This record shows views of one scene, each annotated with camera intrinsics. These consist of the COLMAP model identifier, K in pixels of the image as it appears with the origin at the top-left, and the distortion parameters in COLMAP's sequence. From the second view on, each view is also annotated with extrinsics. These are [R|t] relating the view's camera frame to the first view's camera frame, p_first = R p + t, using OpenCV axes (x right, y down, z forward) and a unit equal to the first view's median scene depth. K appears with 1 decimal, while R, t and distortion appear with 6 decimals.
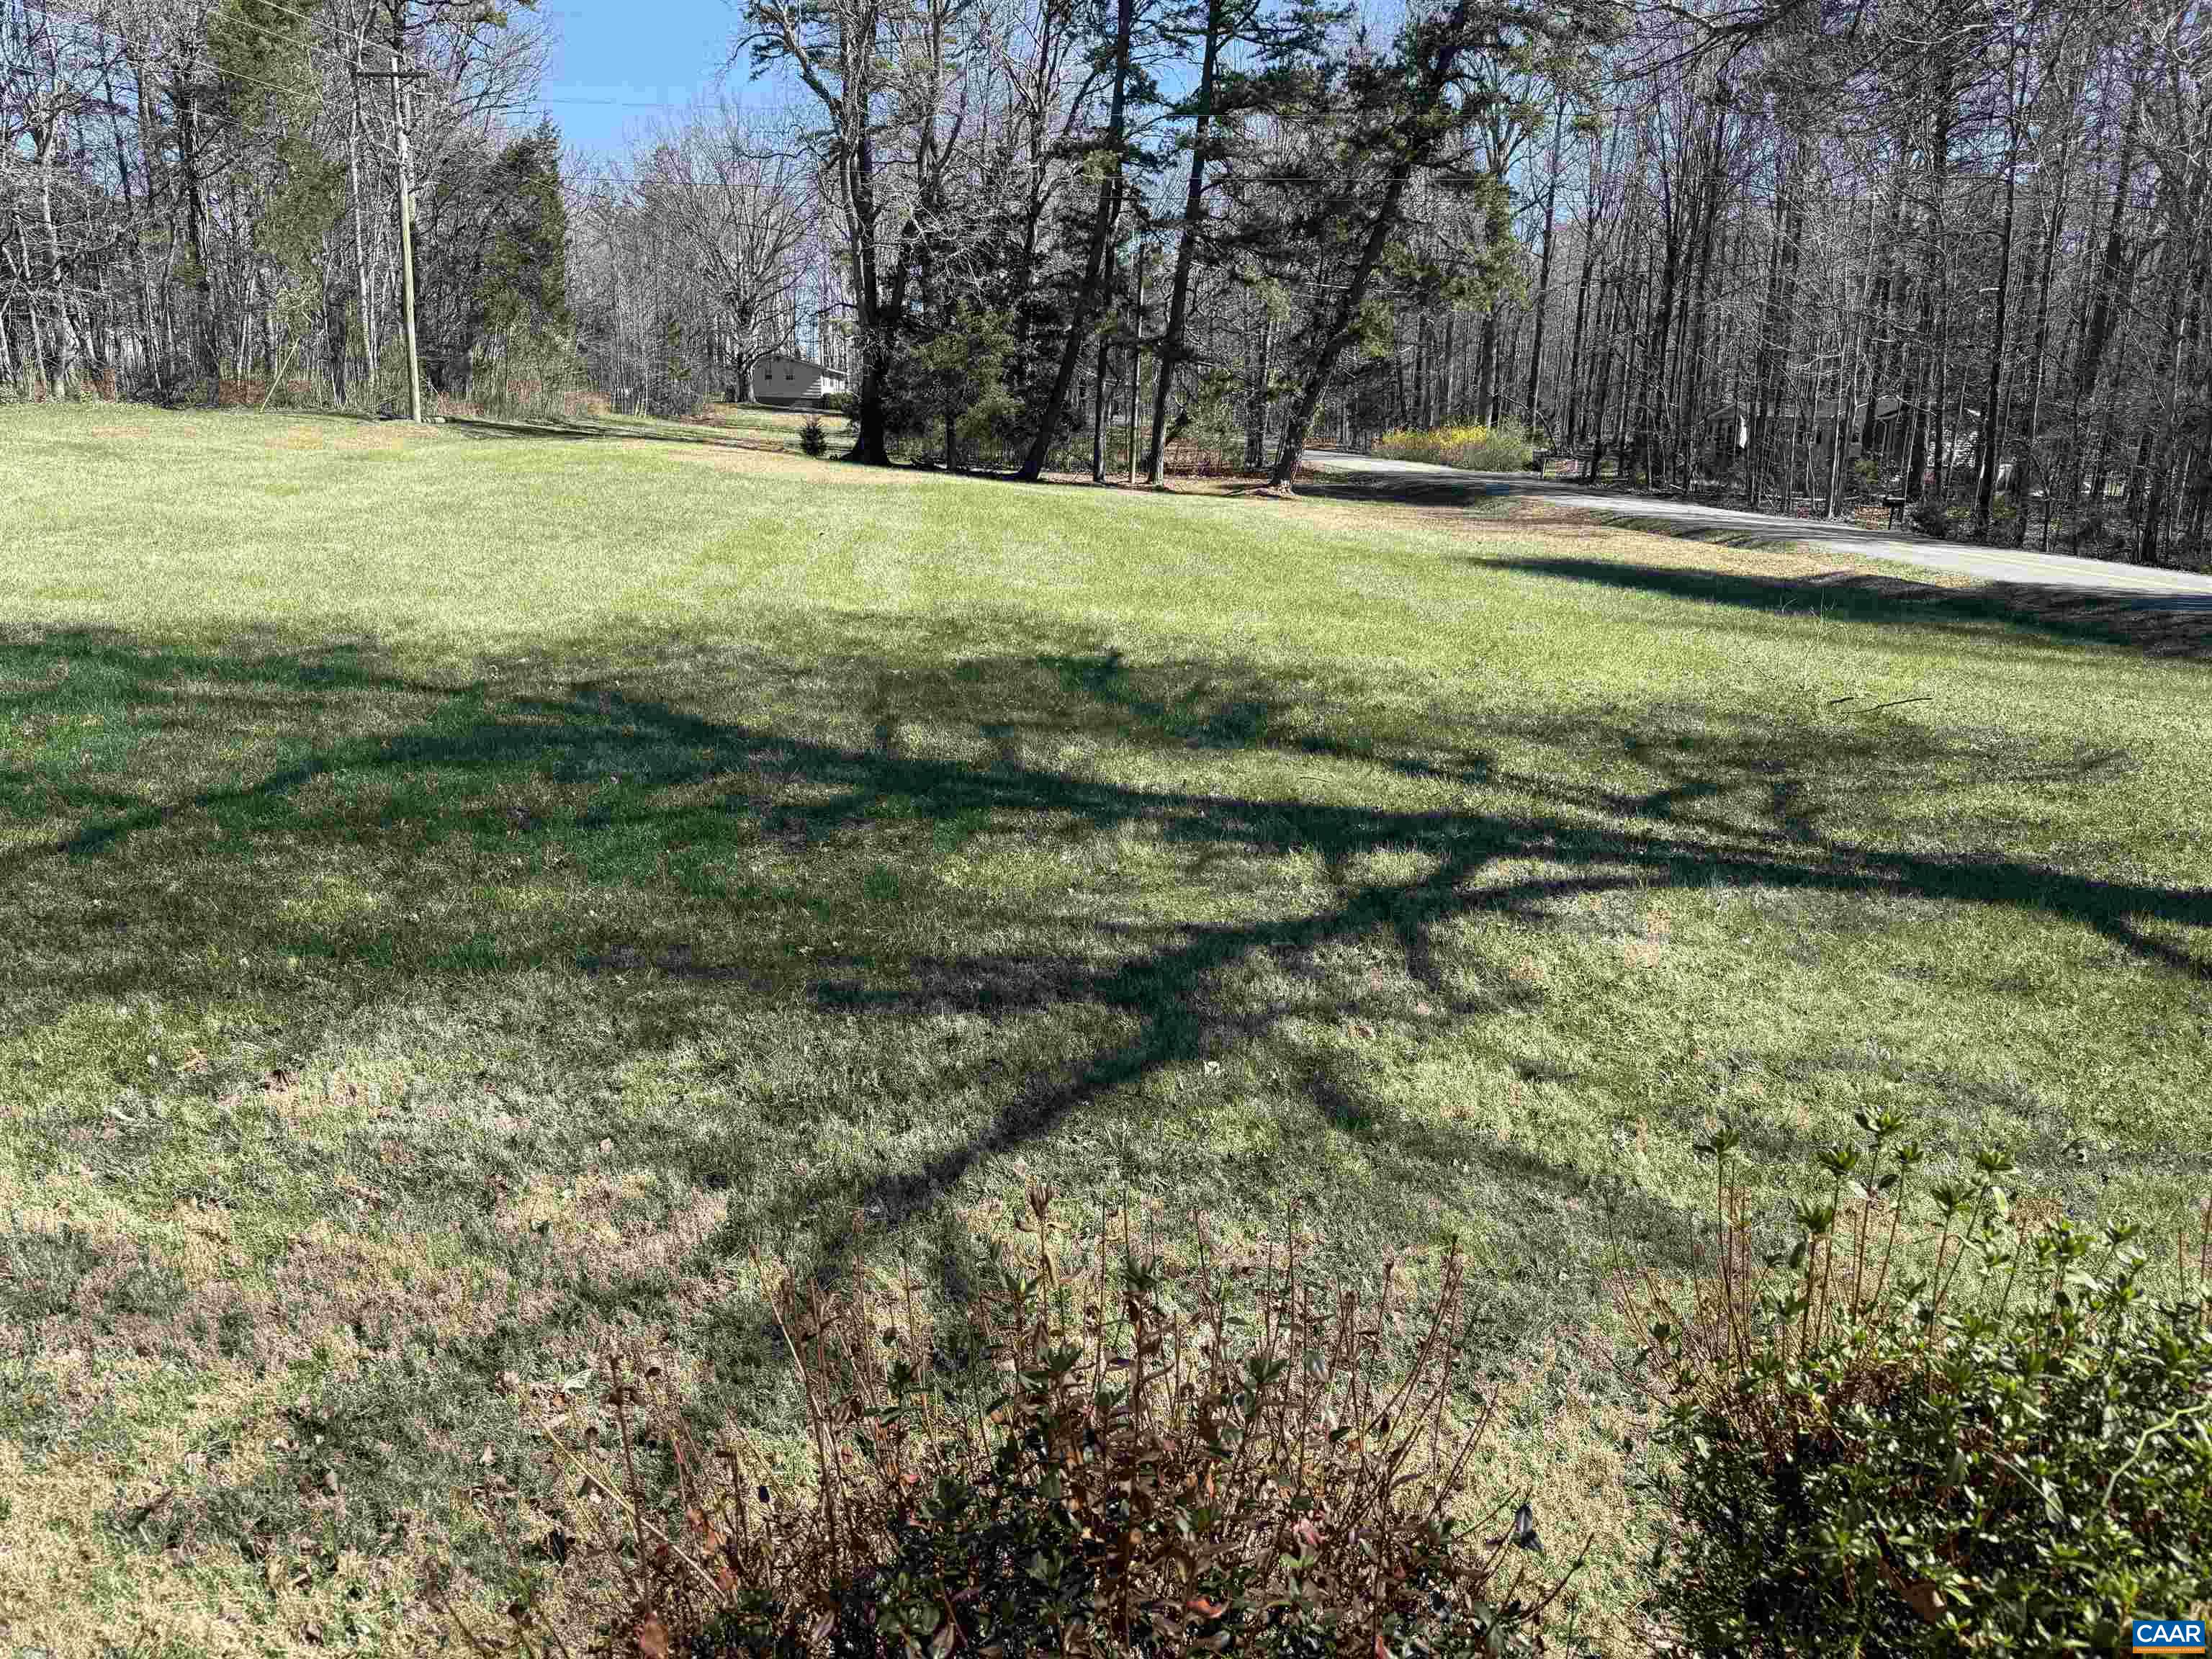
lens RADIAL K [[1564.8, 0, 1100.4], [0, 1564.8, 844.2], [0, 0, 1]] dist [0.120892, -0.171273]
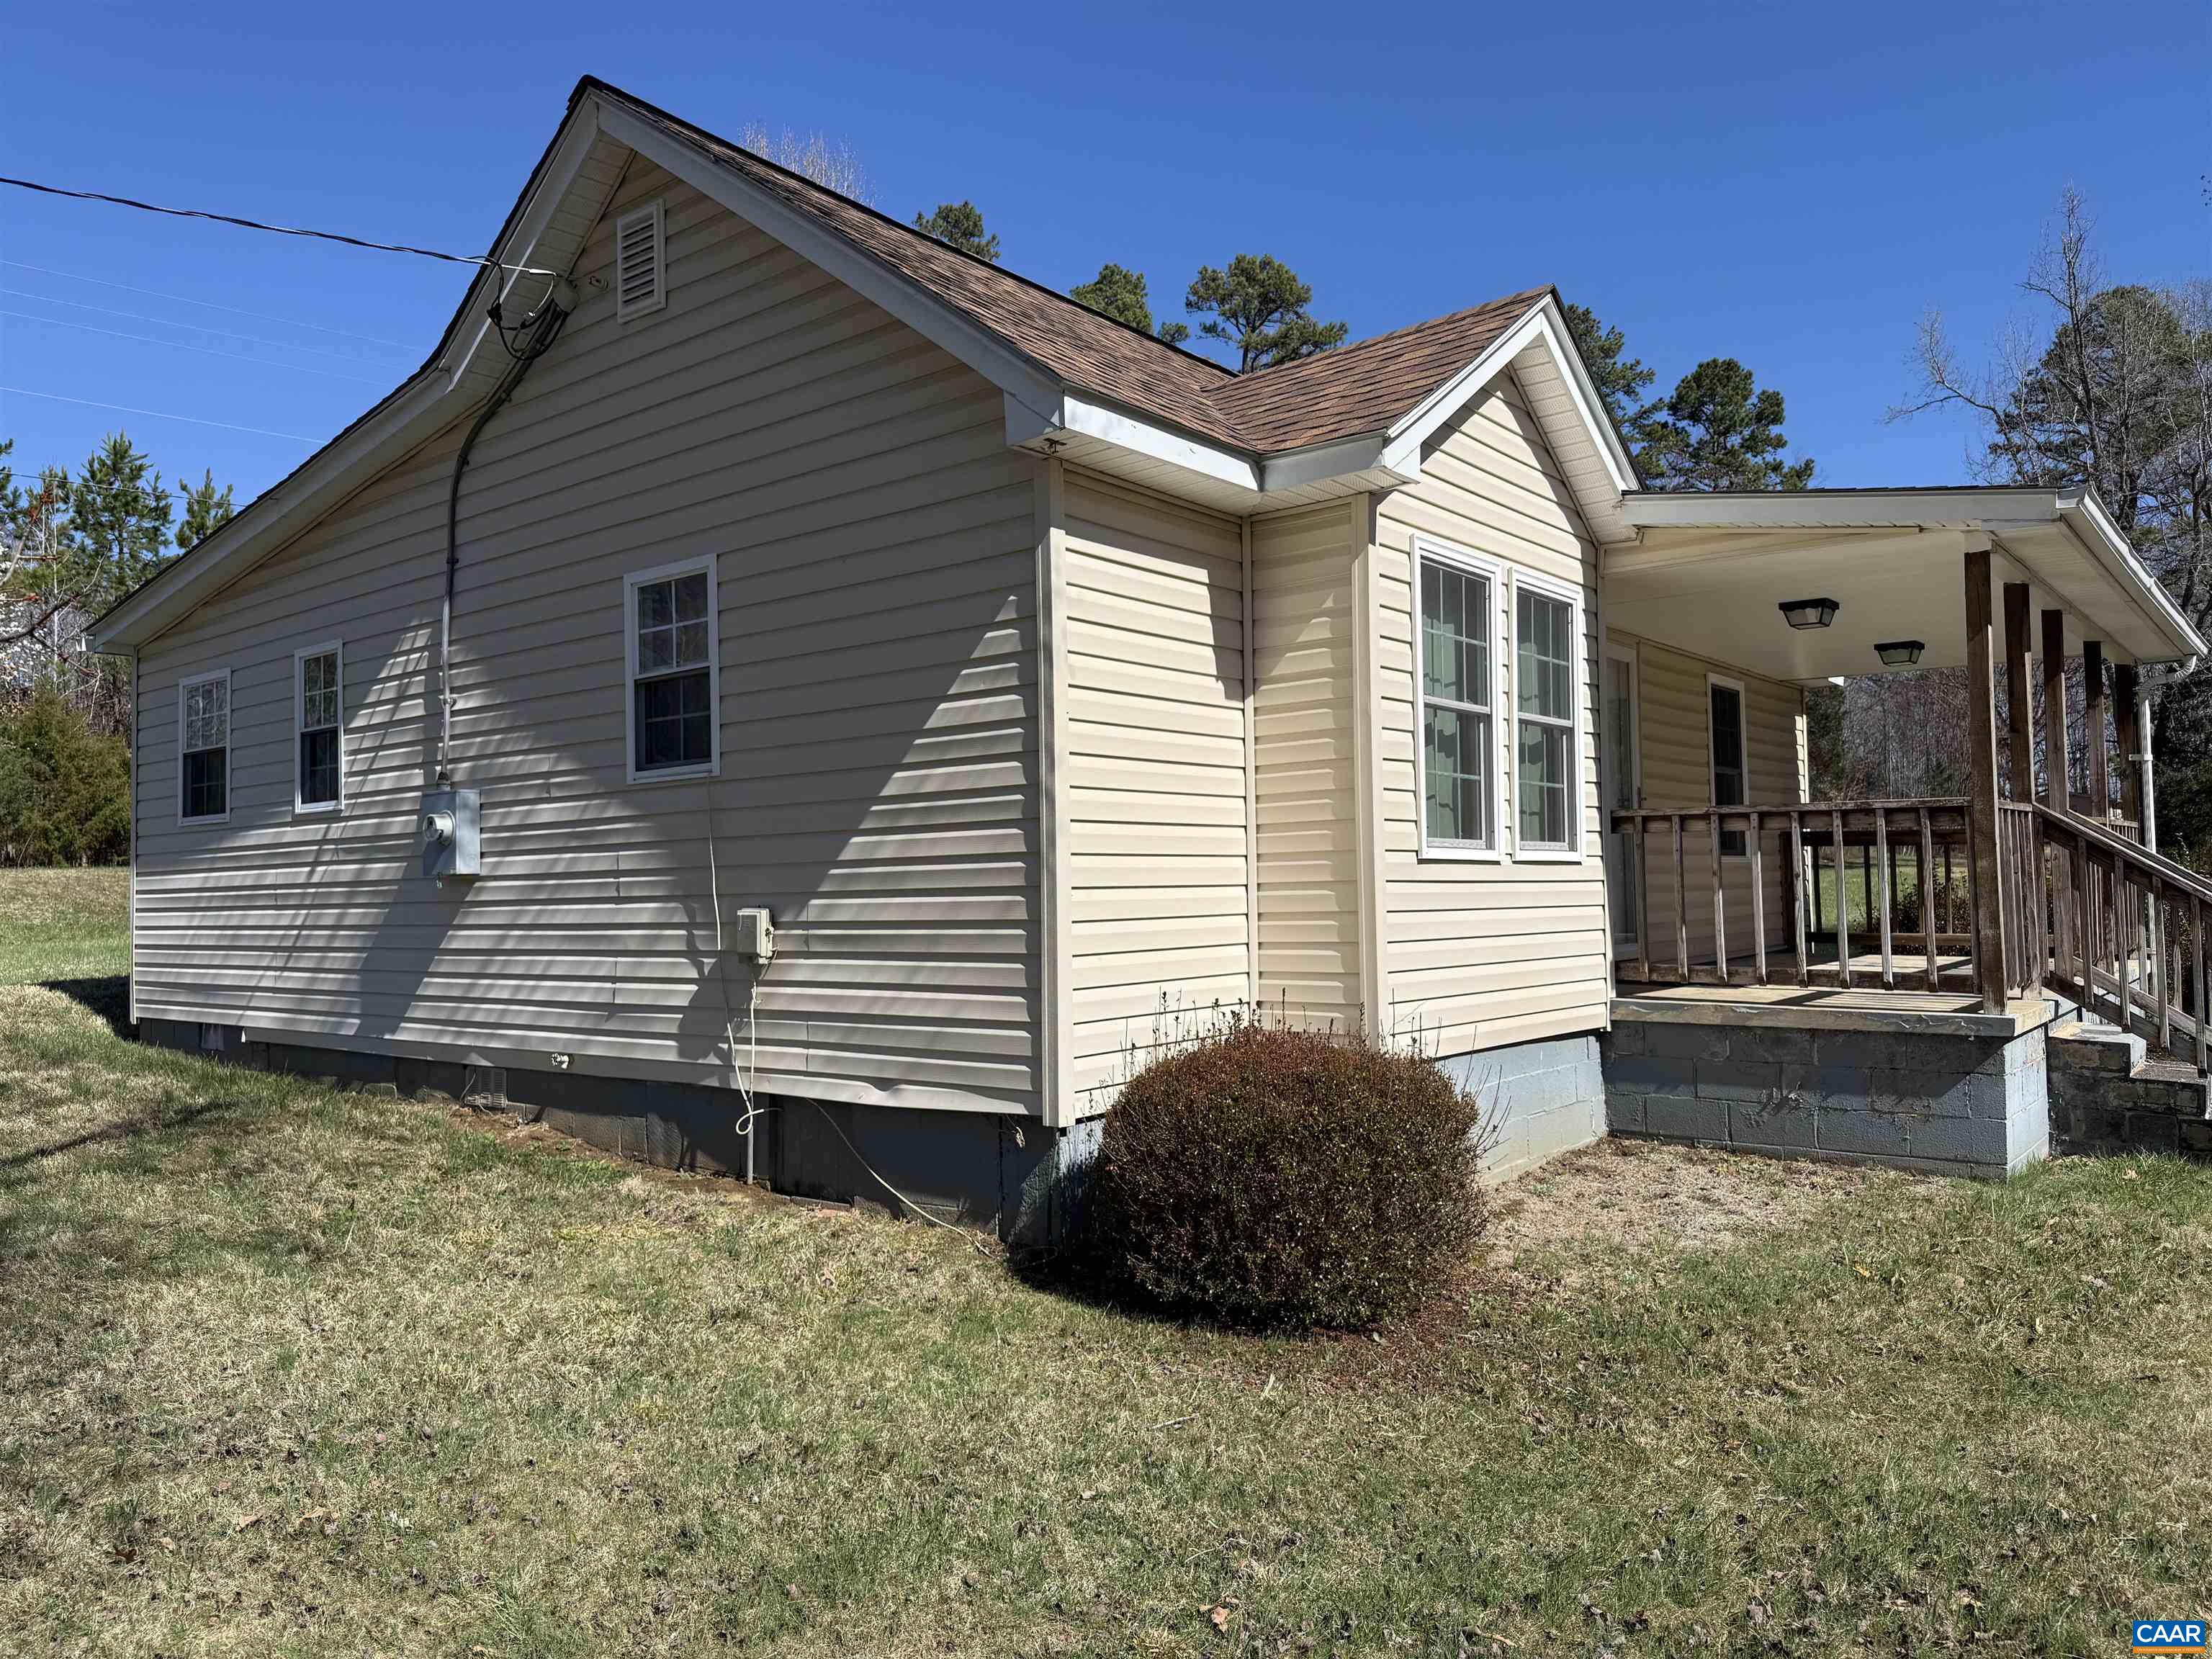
lens RADIAL K [[1564.6, 0, 1106.0], [0, 1564.6, 829.5], [0, 0, 1]] dist [0.038014, -0.039794]
pose [[0.733941, -0.068430, -0.675757, 0.074001], [-0.129841, 0.962429, -0.238480, 0.080291], [0.666687, 0.262771, 0.697481, -0.240544]]
